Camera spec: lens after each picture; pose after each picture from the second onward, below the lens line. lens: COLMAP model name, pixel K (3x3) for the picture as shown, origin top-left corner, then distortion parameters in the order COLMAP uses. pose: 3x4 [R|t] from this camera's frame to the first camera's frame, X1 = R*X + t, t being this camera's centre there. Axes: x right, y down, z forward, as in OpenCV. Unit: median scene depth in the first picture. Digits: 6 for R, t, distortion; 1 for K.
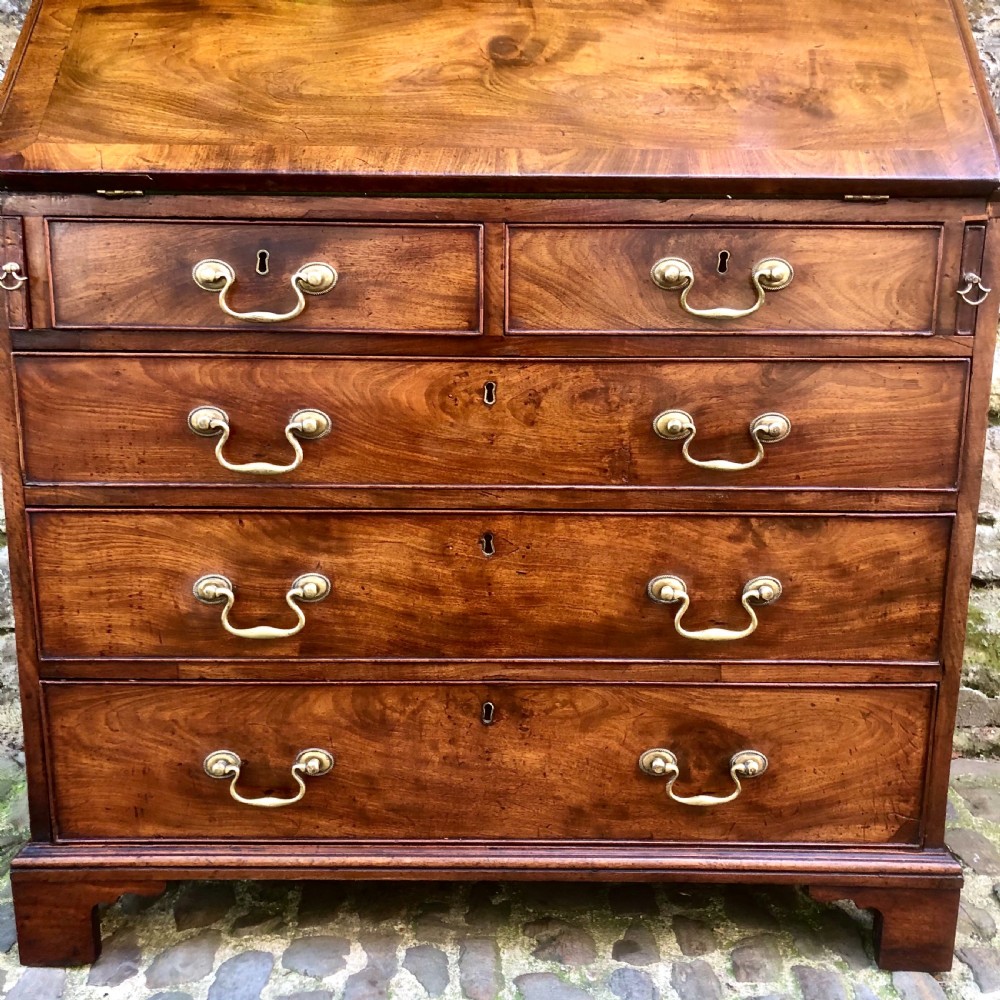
lens RADIAL K [[1099.2, 0, 513.9], [0, 1099.2, 496.9], [0, 0, 1]] dist [0.017594, 0.000000]
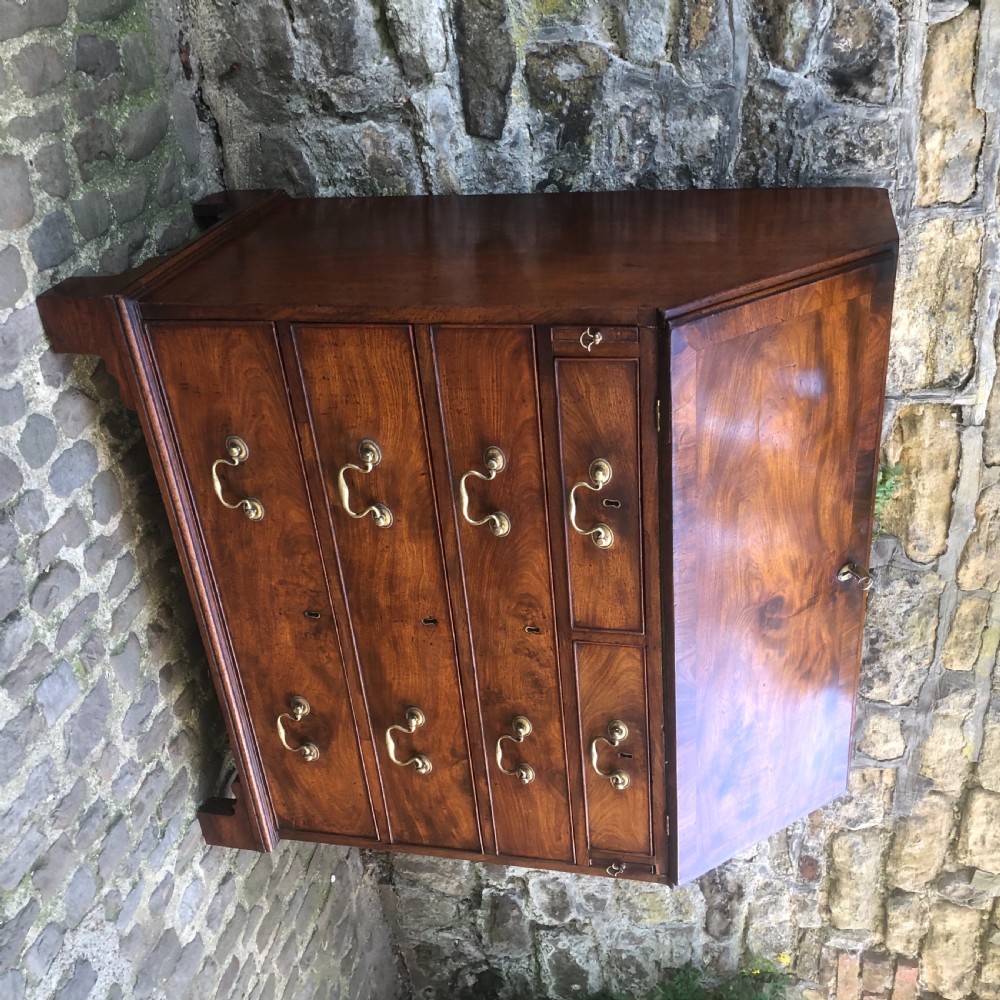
lens RADIAL K [[1099.2, 0, 513.9], [0, 1099.2, 511.2], [0, 0, 1]] dist [0.017594, 0.000000]
pose [[0.089648, 0.862586, 0.497904, -0.839786], [-0.995961, 0.080127, 0.040509, -0.134453], [-0.004953, -0.499524, 0.866286, -0.173062]]
